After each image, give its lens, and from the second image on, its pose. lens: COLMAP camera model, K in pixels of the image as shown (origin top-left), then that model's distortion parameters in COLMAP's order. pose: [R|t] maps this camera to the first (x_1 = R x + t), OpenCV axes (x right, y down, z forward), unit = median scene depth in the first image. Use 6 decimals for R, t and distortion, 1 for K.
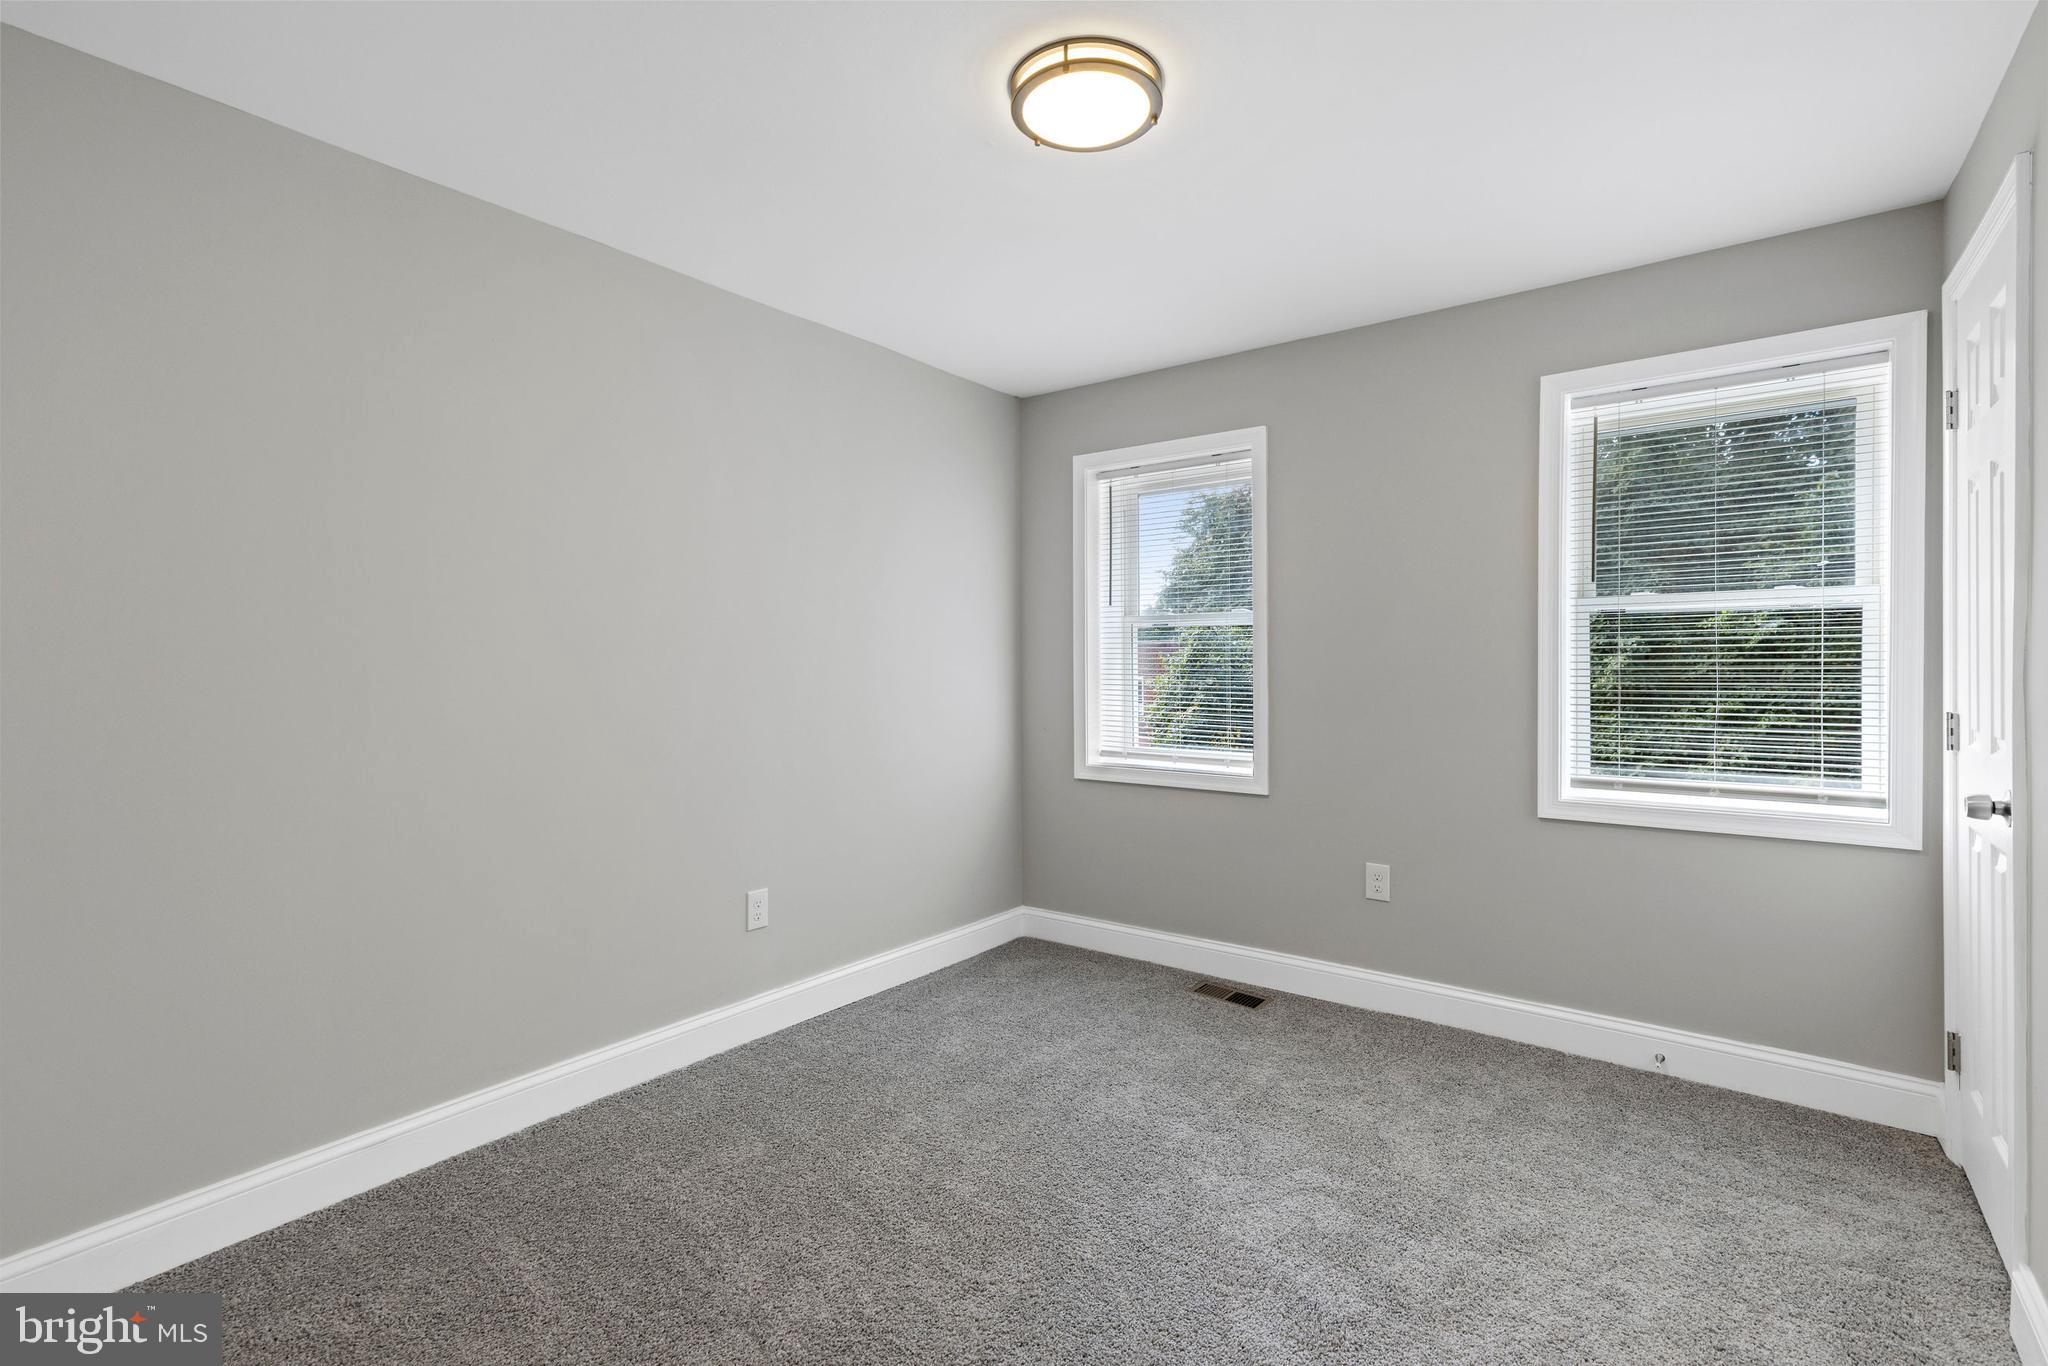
lens RADIAL K [[927.3, 0, 1022.0], [0, 927.3, 676.8], [0, 0, 1]] dist [0.007290, -0.001869]
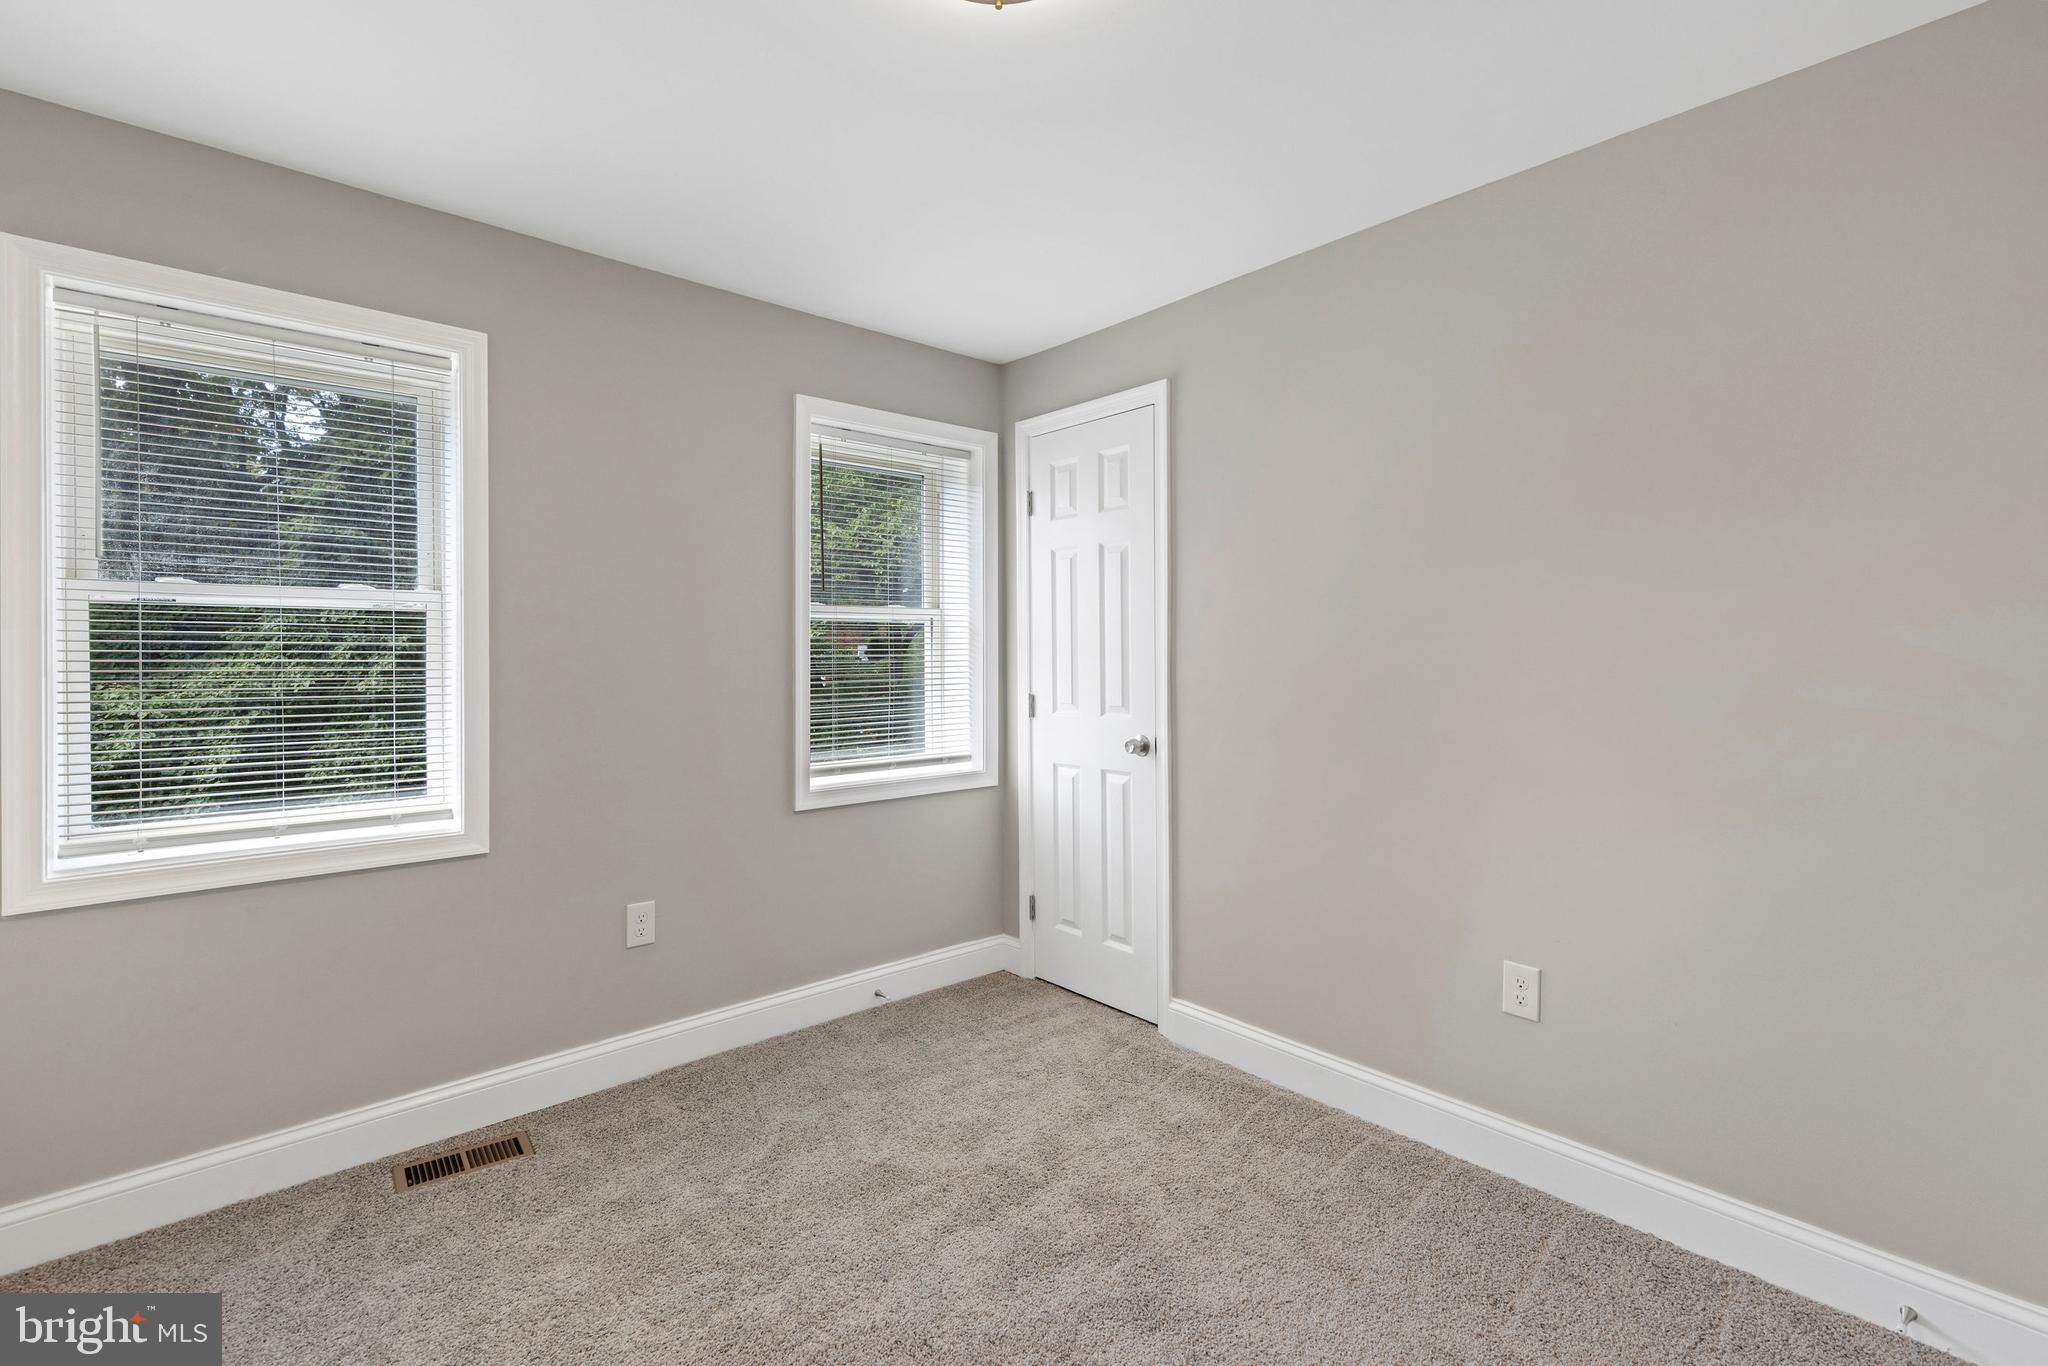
lens RADIAL K [[927.3, 0, 1033.2], [0, 927.3, 664.2], [0, 0, 1]] dist [0.007290, -0.001869]
pose [[0.183931, -0.008158, 0.982905, -0.405110], [0.017986, 0.999826, 0.004932, -0.015330], [-0.982775, 0.016772, 0.184046, 0.514335]]
